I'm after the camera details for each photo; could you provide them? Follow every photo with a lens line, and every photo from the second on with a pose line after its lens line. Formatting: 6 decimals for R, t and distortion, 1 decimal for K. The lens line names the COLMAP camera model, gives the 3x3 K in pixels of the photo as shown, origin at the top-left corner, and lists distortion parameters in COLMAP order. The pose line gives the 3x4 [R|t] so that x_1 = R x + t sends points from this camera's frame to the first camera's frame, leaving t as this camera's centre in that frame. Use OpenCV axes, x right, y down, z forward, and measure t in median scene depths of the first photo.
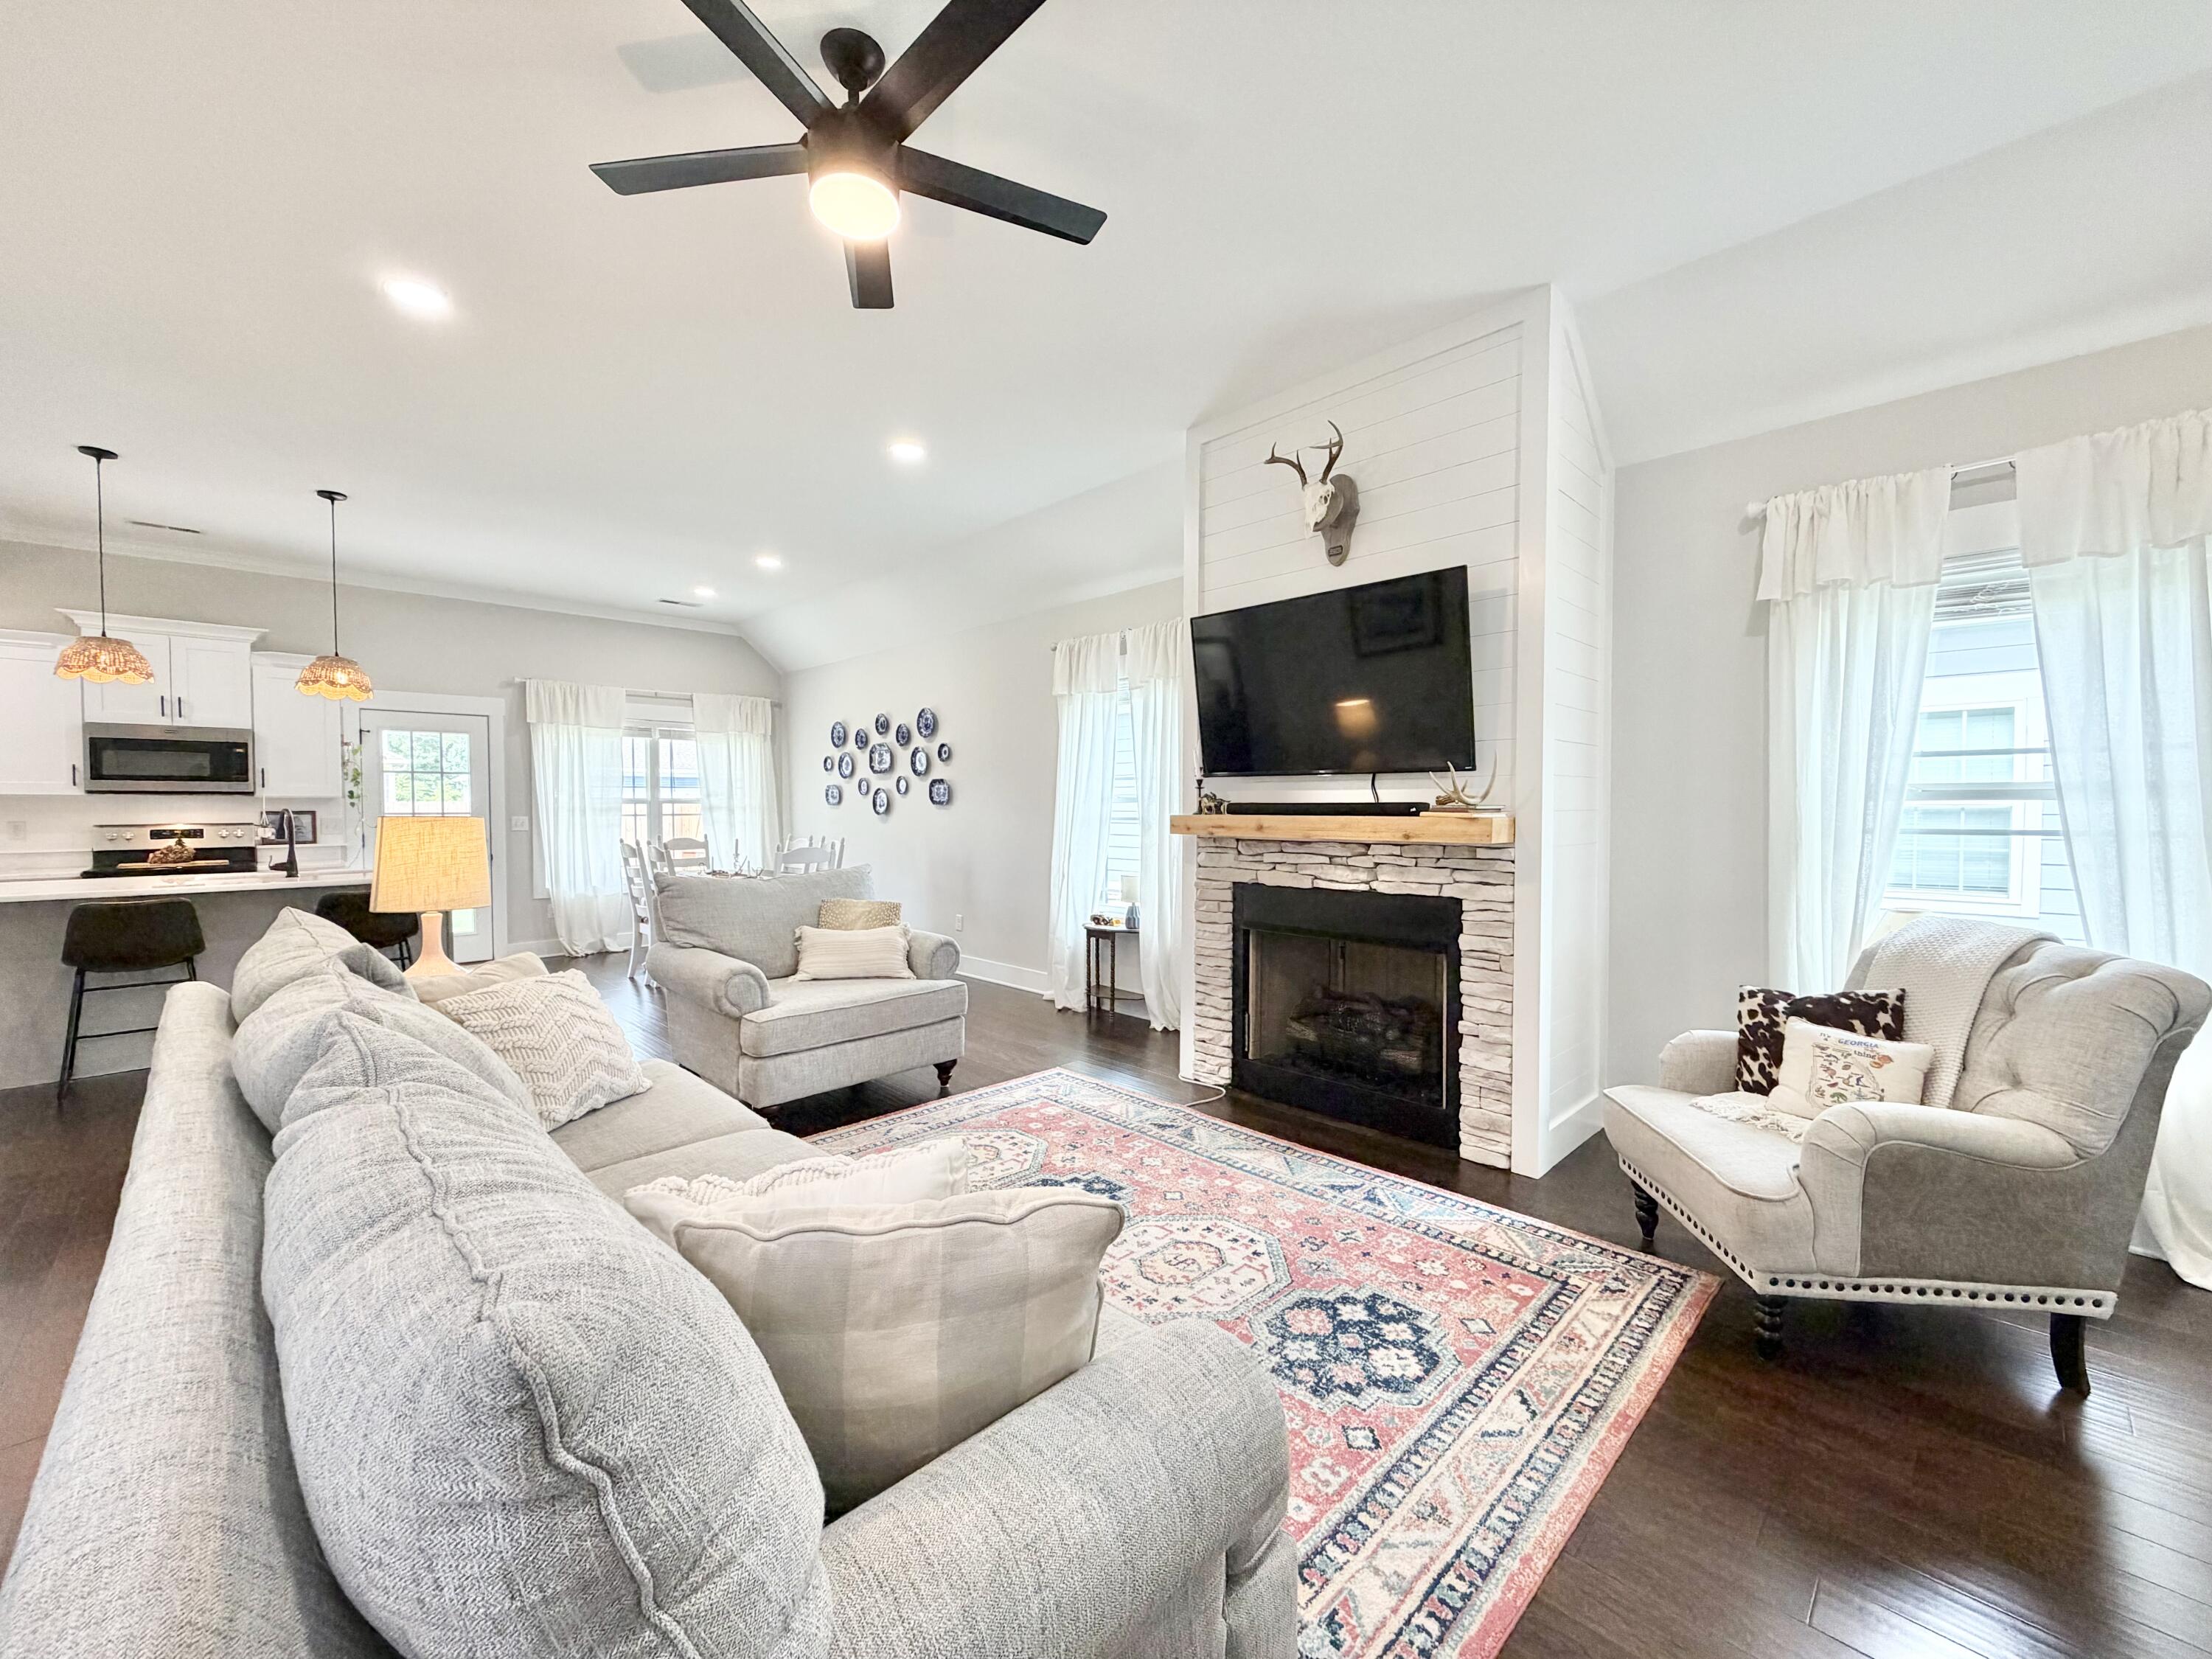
lens RADIAL K [[885.8, 0, 1099.7], [0, 885.8, 829.2], [0, 0, 1]] dist [-0.003587, 0.000577]
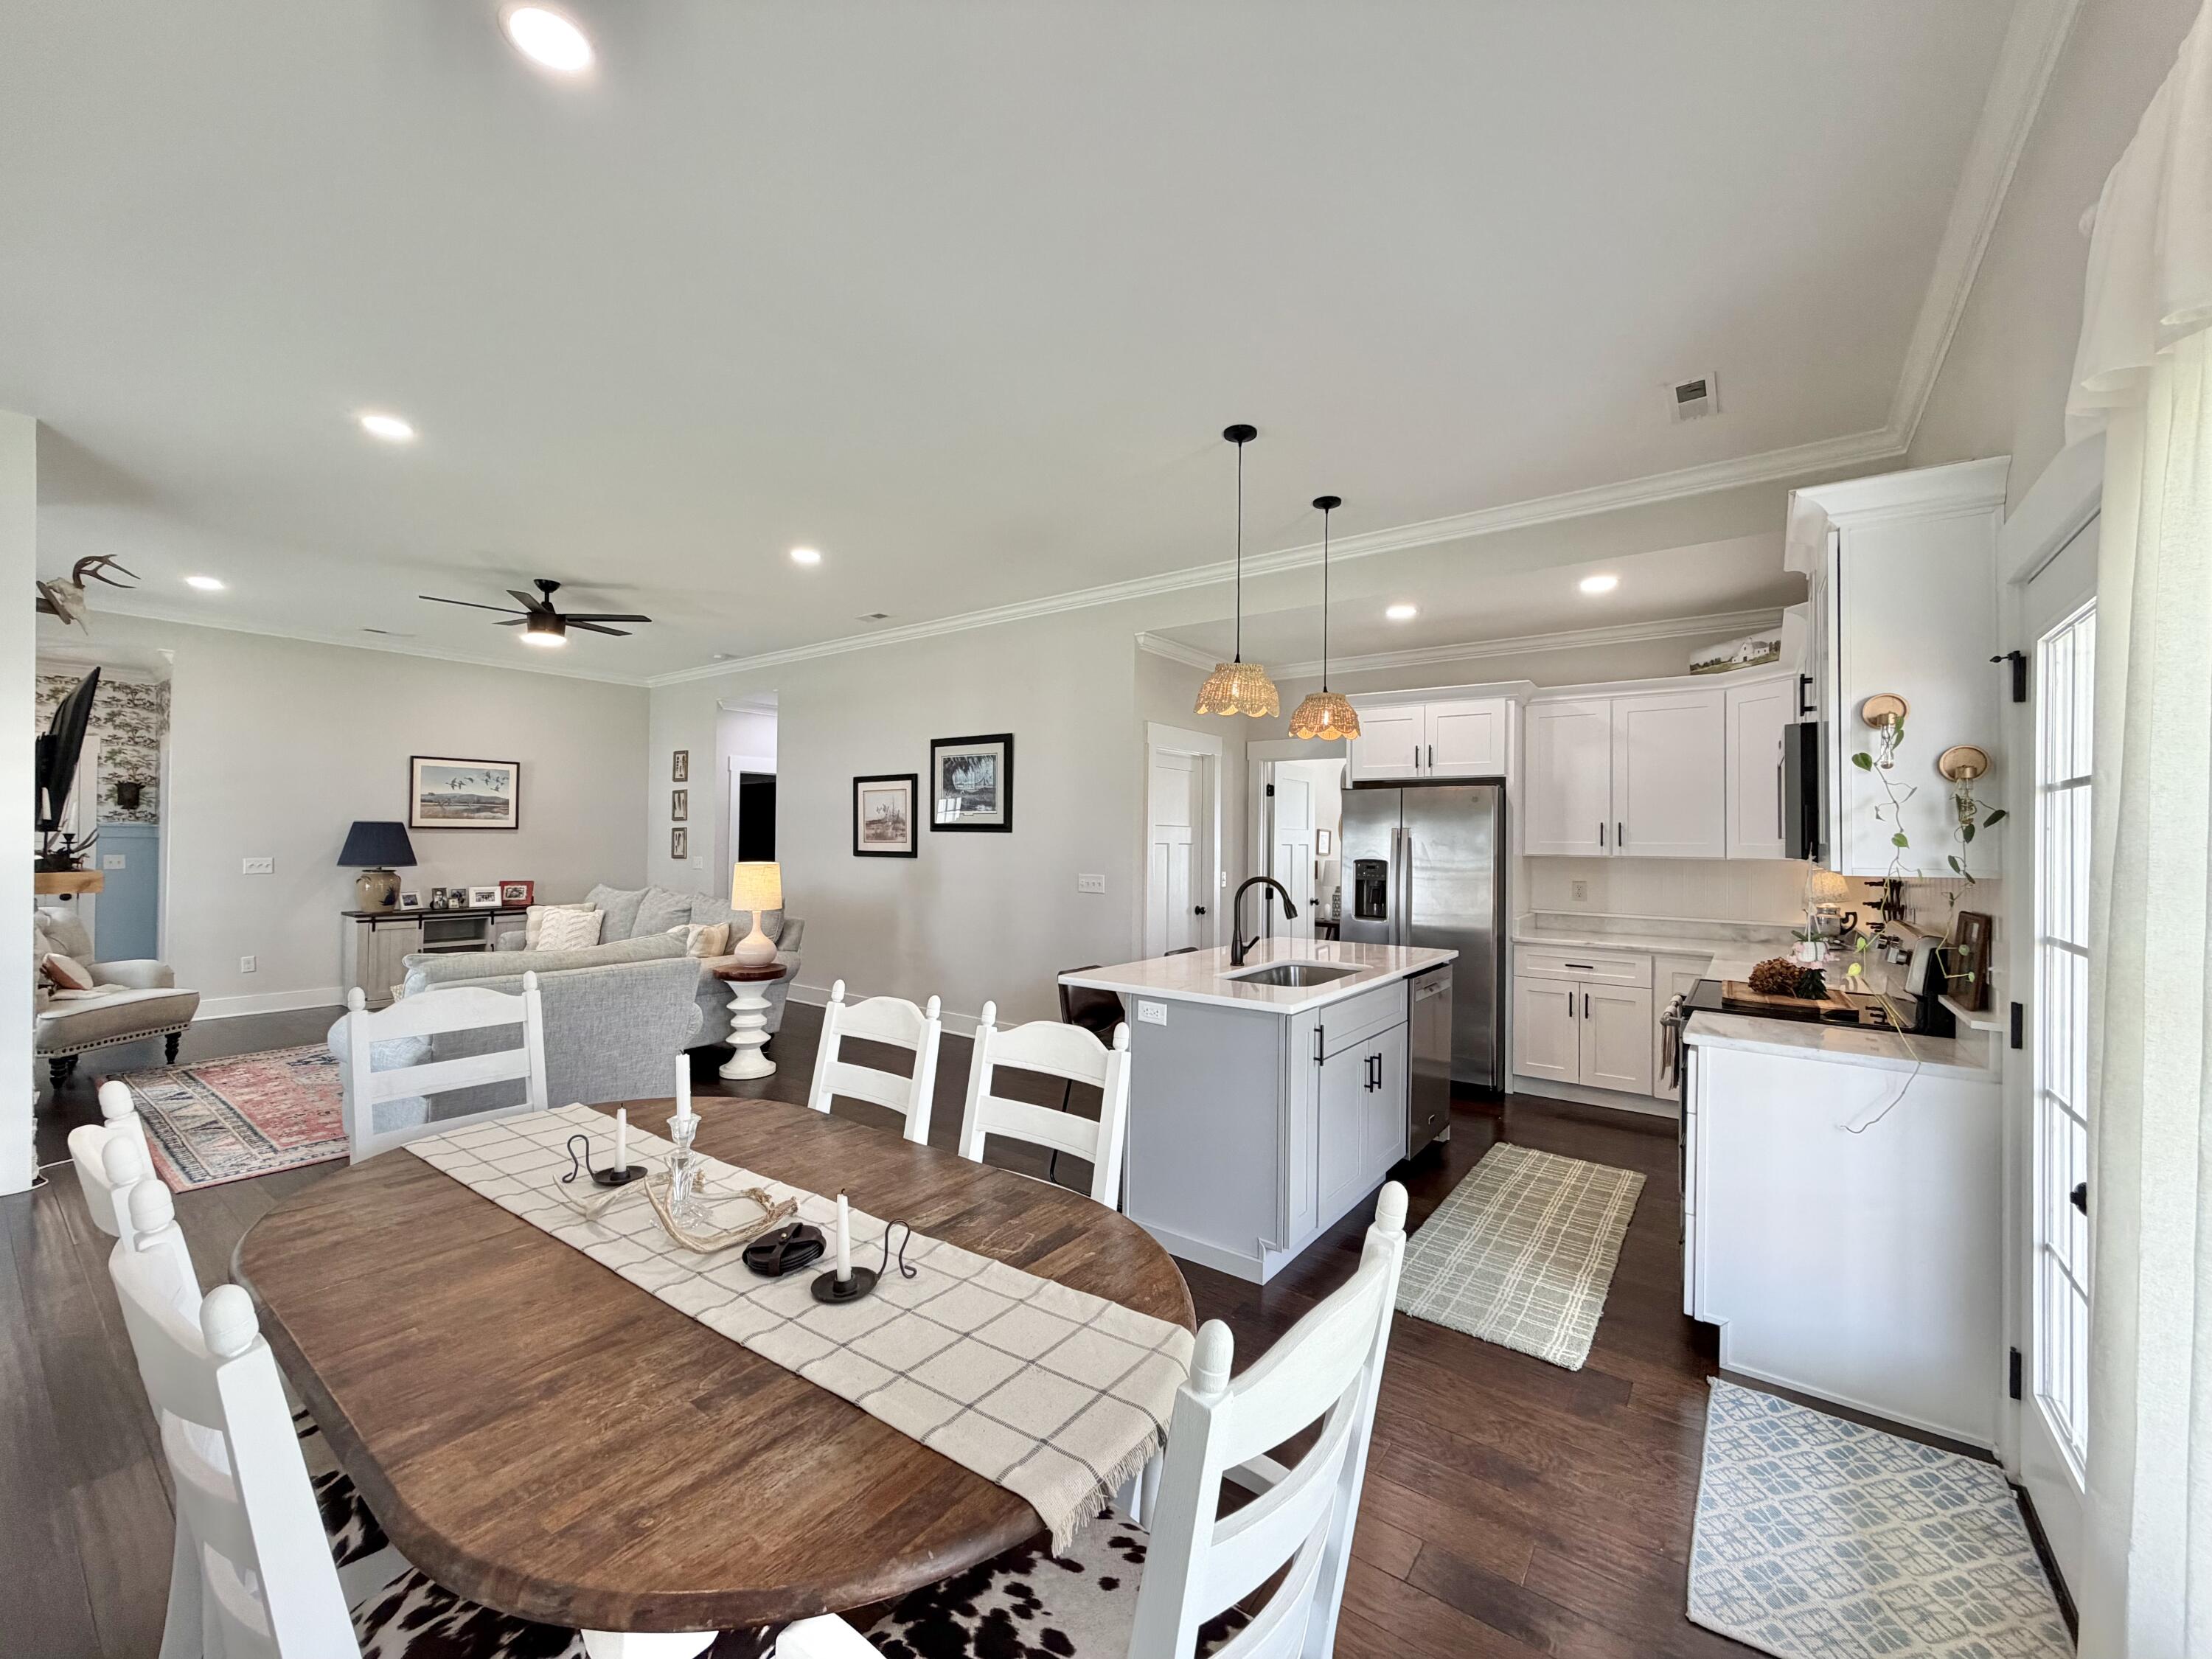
lens RADIAL K [[885.8, 0, 1102.3], [0, 885.8, 838.4], [0, 0, 1]] dist [-0.003587, 0.000577]
pose [[-0.987001, -0.009663, -0.160422, -0.925160], [-0.013930, 0.999578, 0.025500, -0.104117], [0.160107, 0.027403, -0.986719, 2.382664]]
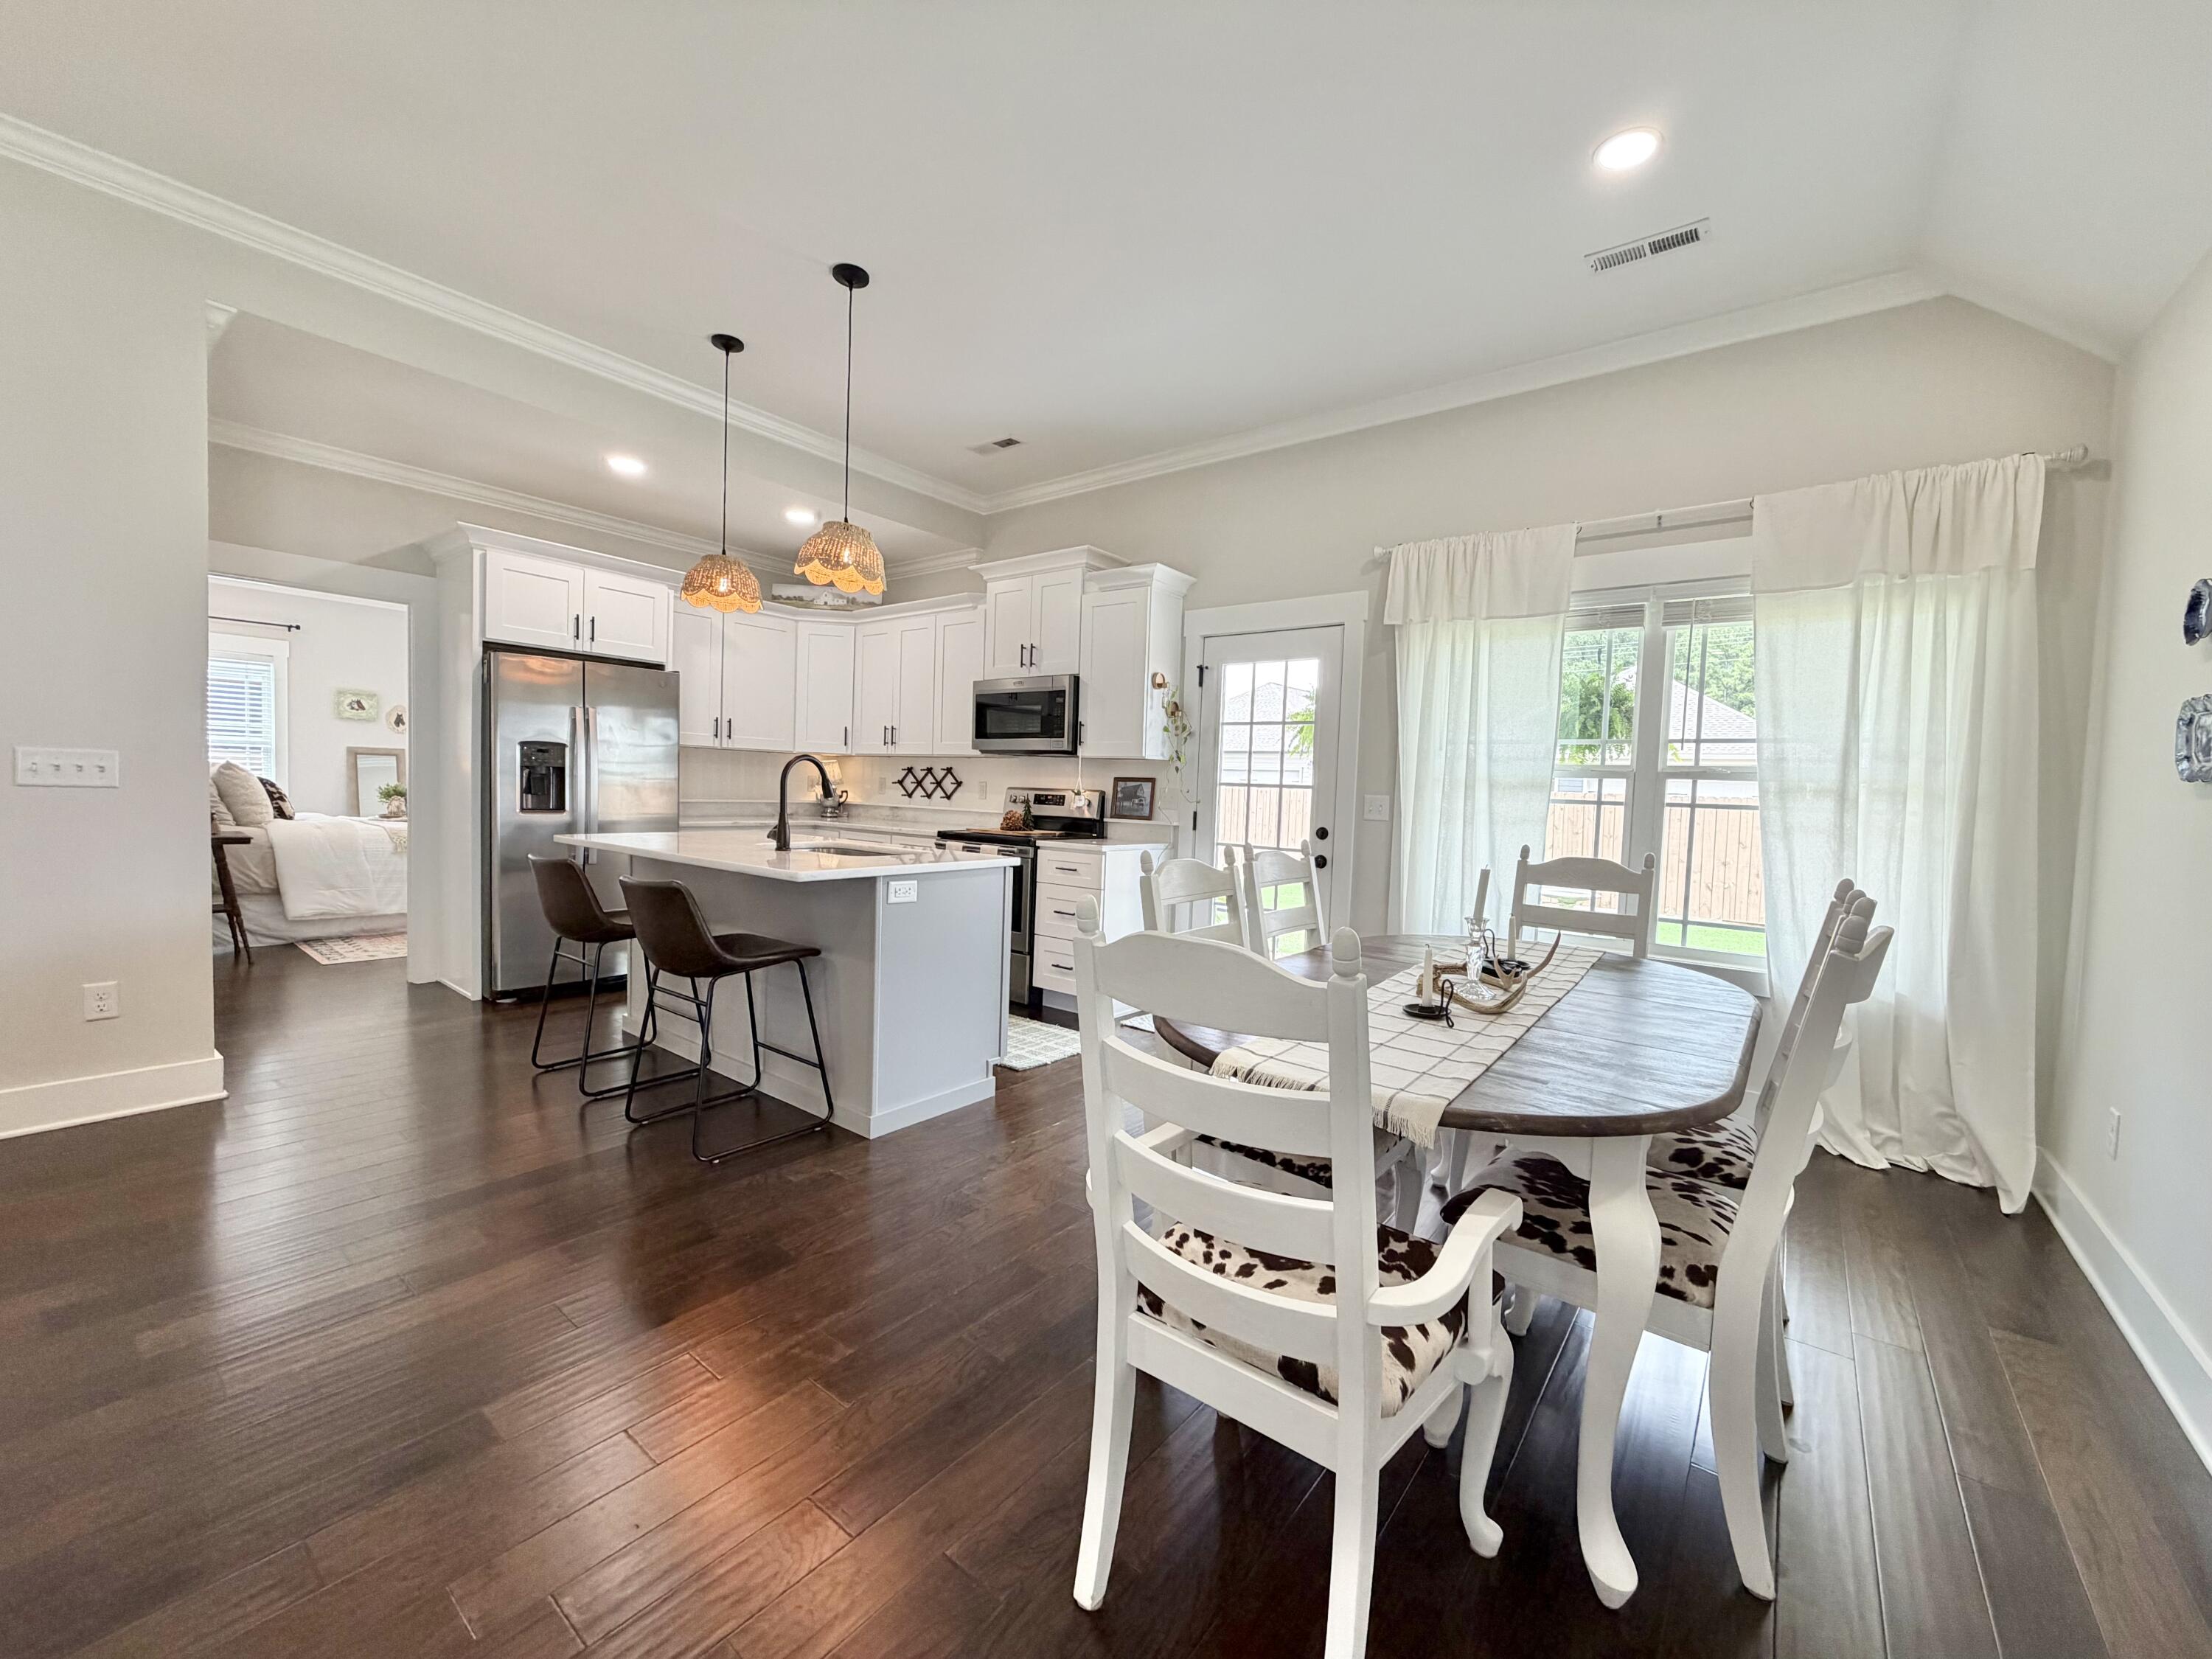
lens RADIAL K [[885.8, 0, 1099.4], [0, 885.8, 830.4], [0, 0, 1]] dist [-0.003587, 0.000577]
pose [[0.133295, 0.054306, -0.989587, -0.237177], [-0.062129, 0.996992, 0.046344, -0.014750], [0.989127, 0.055305, 0.136268, 1.564498]]
